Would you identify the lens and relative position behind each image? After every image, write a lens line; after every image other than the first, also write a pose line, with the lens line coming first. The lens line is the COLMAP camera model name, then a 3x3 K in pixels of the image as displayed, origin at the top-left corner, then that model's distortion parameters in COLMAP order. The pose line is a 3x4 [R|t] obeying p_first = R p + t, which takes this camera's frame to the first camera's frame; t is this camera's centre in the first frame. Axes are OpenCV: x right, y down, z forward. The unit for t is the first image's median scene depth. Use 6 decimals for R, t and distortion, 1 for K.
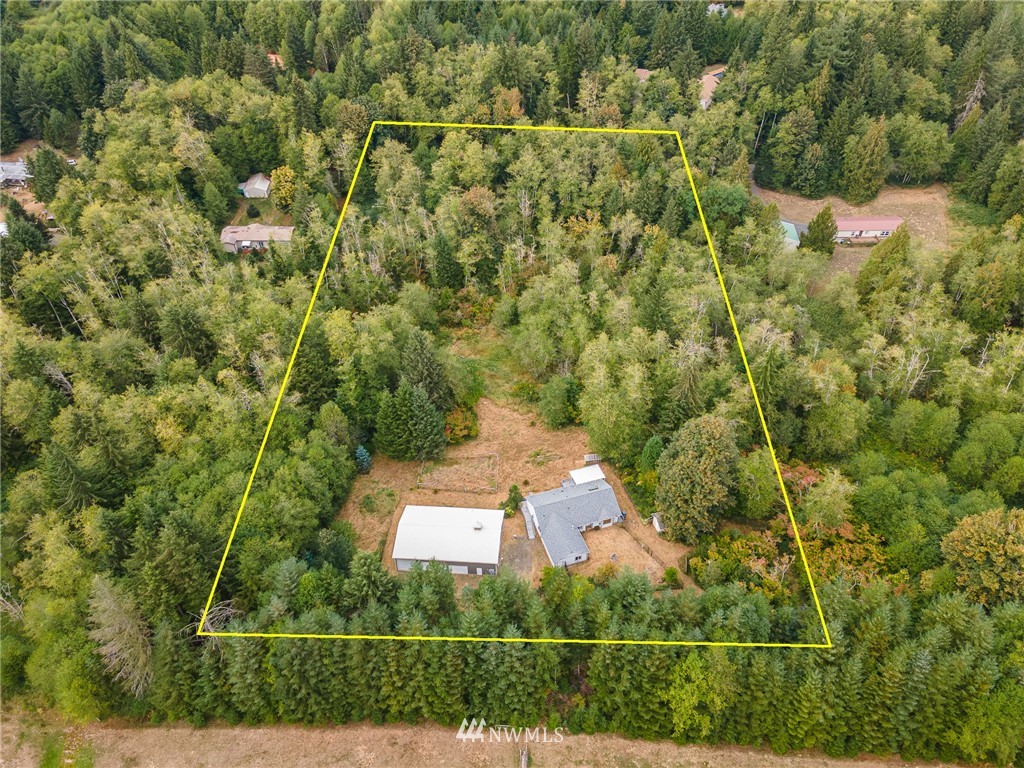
lens RADIAL K [[673.0, 0, 517.3], [0, 673.0, 386.0], [0, 0, 1]] dist [0.208767, -0.156553]
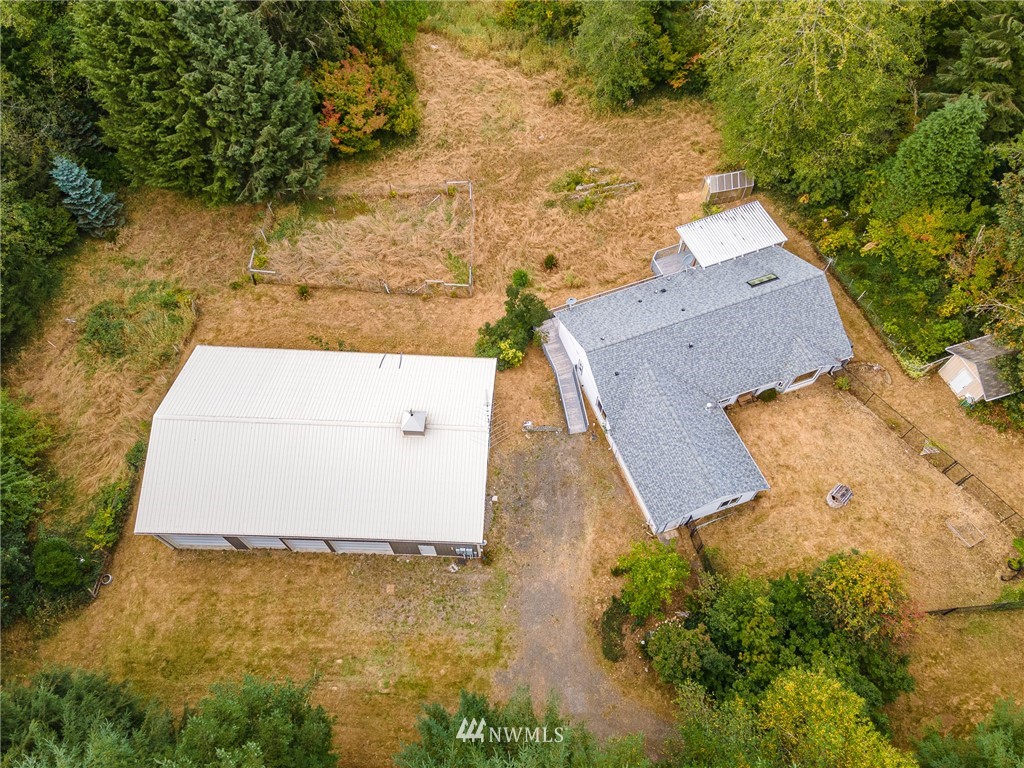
lens RADIAL K [[673.0, 0, 517.3], [0, 673.0, 386.0], [0, 0, 1]] dist [0.208767, -0.156553]
pose [[0.999406, -0.032032, 0.012704, -0.012187], [0.024982, 0.927430, 0.373161, 0.066937], [-0.023735, -0.372622, 0.927680, 0.633354]]
